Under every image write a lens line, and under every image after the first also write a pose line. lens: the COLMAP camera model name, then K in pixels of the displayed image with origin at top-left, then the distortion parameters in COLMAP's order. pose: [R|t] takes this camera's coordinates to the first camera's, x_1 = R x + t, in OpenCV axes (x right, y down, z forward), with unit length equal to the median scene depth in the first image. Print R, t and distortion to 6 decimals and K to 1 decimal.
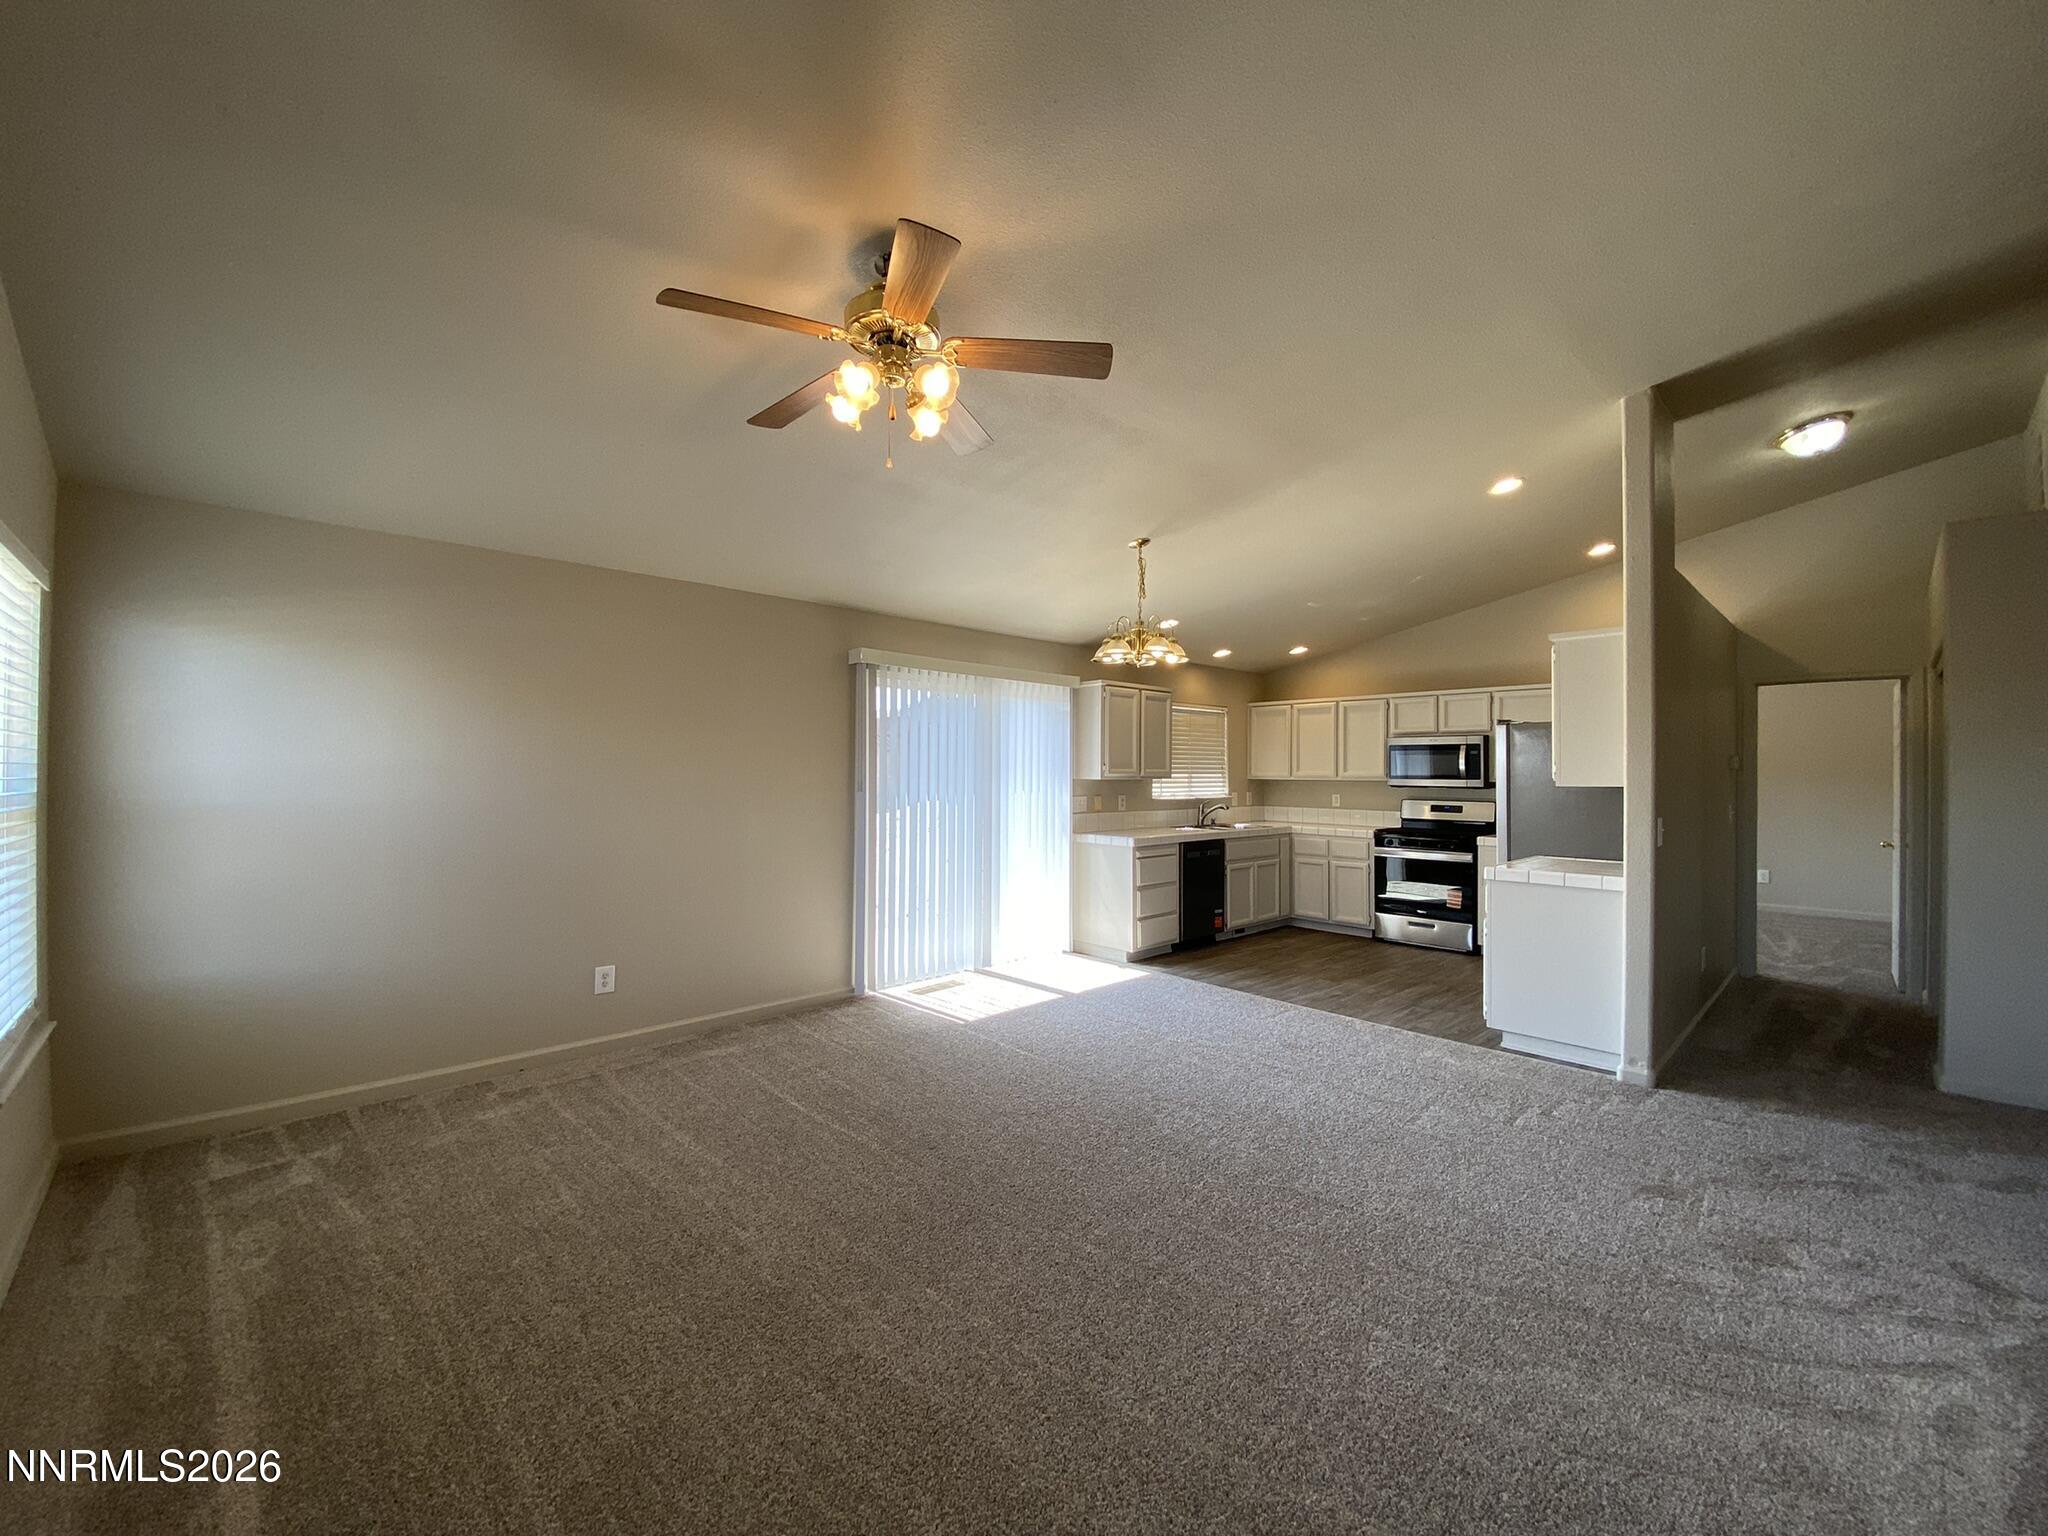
lens RADIAL K [[828.6, 0, 987.3], [0, 828.6, 766.0], [0, 0, 1]] dist [0.008500, -0.014345]
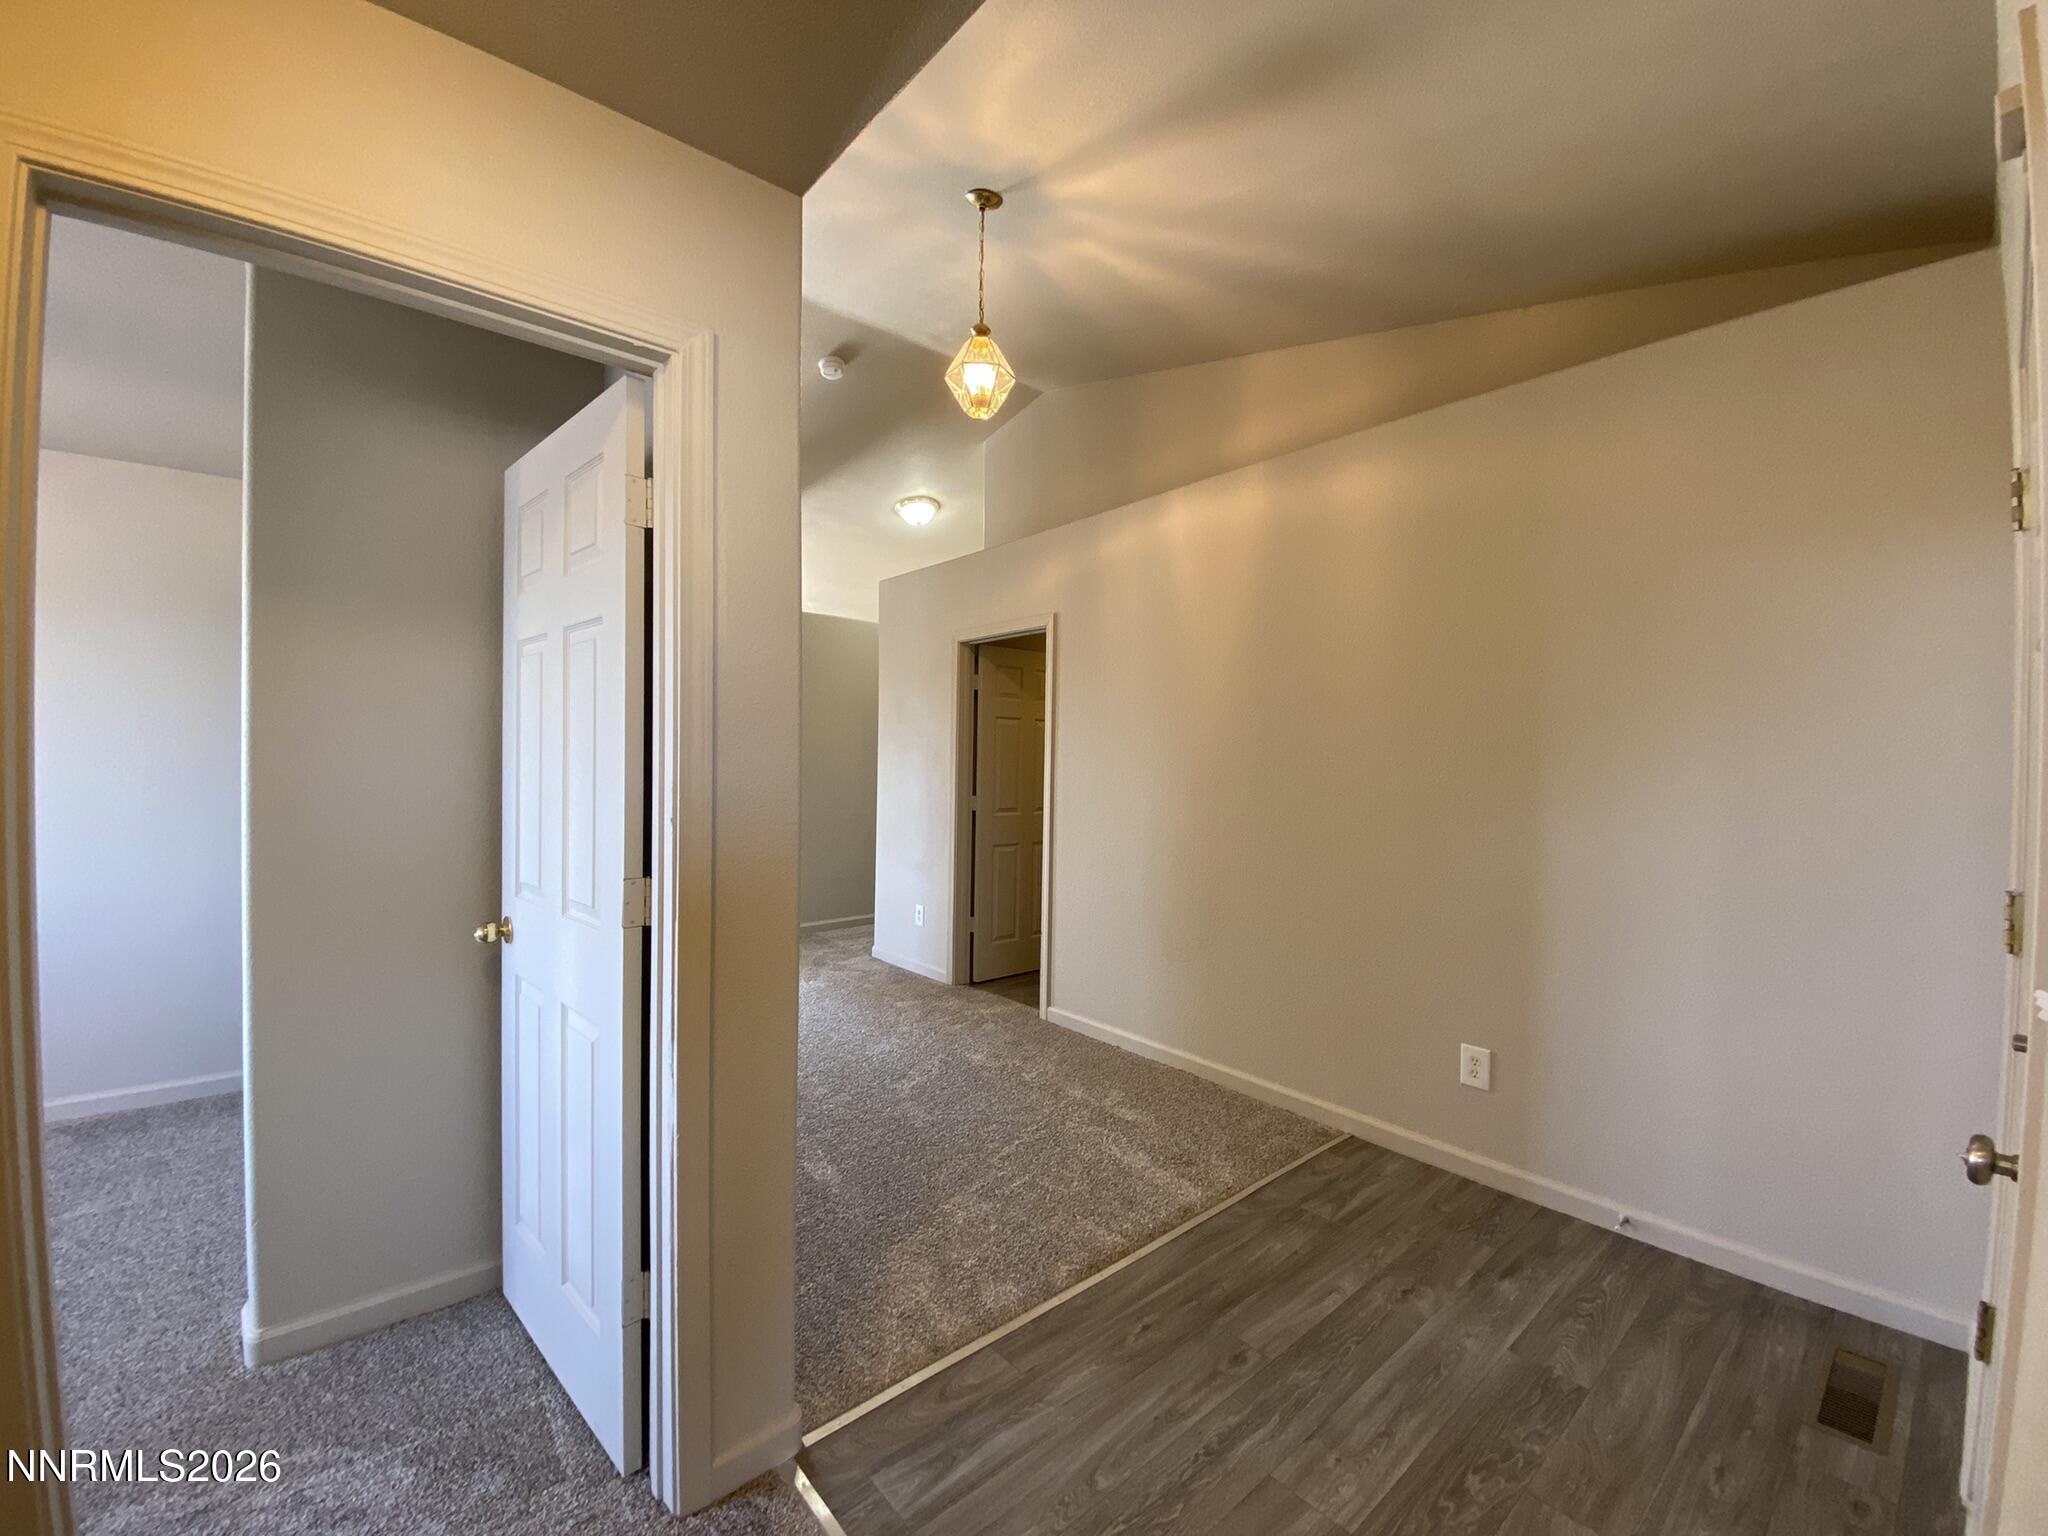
lens RADIAL K [[828.6, 0, 1017.0], [0, 828.6, 768.2], [0, 0, 1]] dist [0.008500, -0.014345]
pose [[-0.999927, -0.011994, 0.001341, 0.510270], [-0.011984, 0.999903, 0.007062, 0.018665], [-0.001426, 0.007045, -0.999974, 1.078474]]
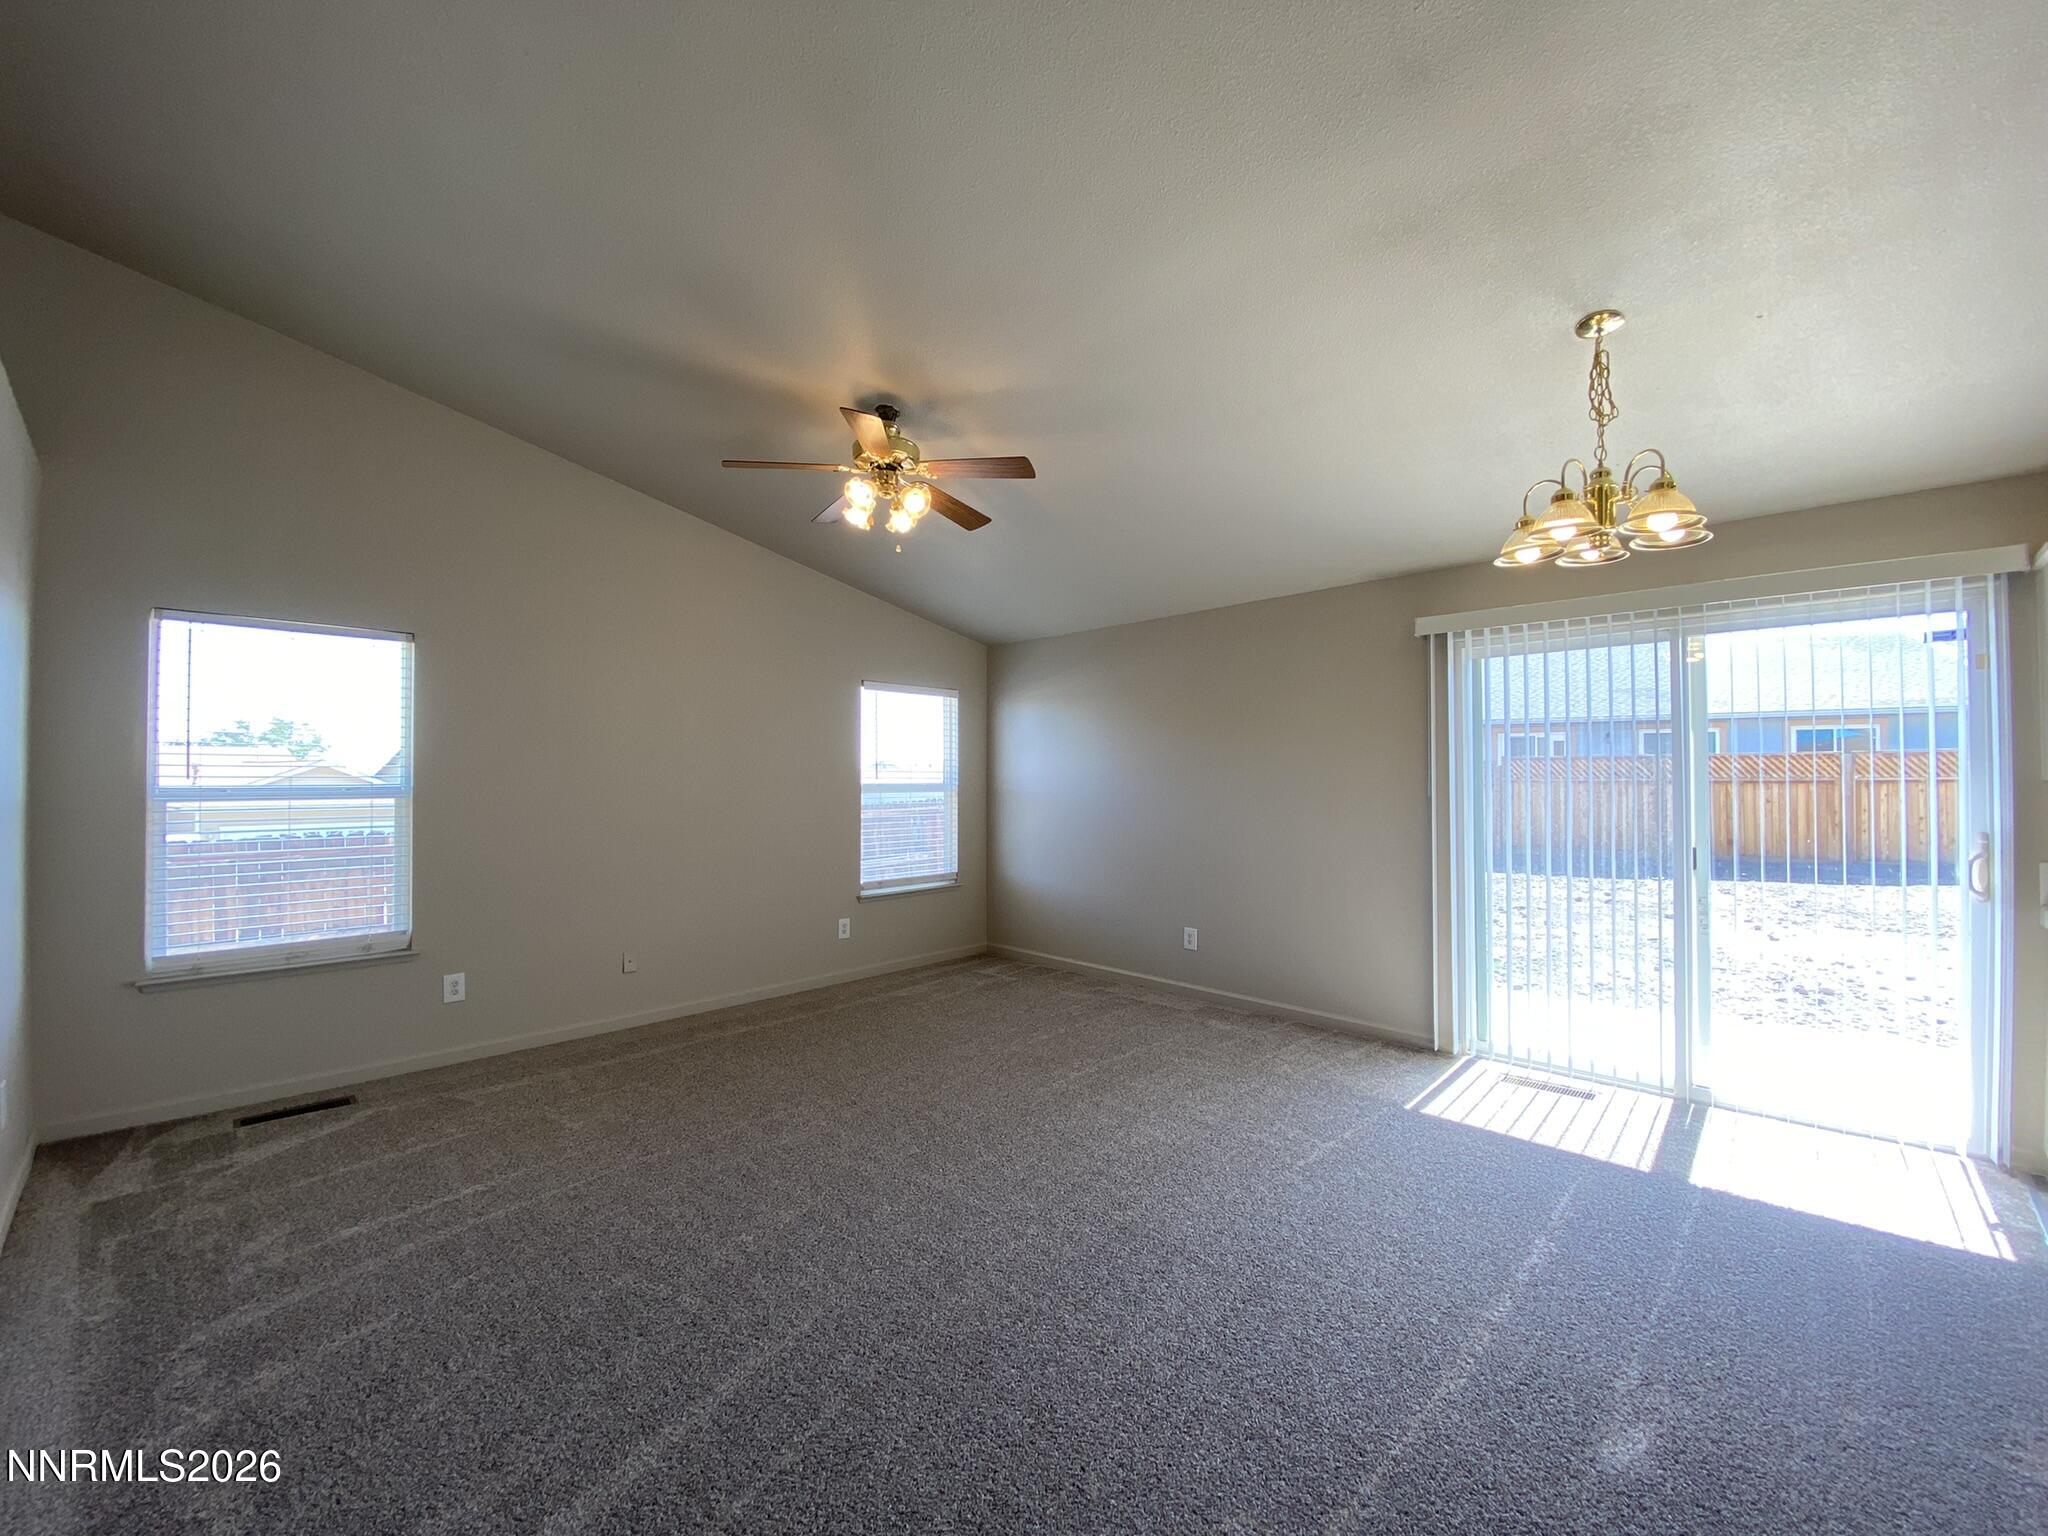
lens RADIAL K [[828.6, 0, 1018.8], [0, 828.6, 762.0], [0, 0, 1]] dist [0.008500, -0.014345]
pose [[0.054433, -0.021843, -0.998278, 0.467033], [0.003900, 0.999758, -0.021663, 0.011356], [0.998510, -0.002714, 0.054505, 0.411203]]
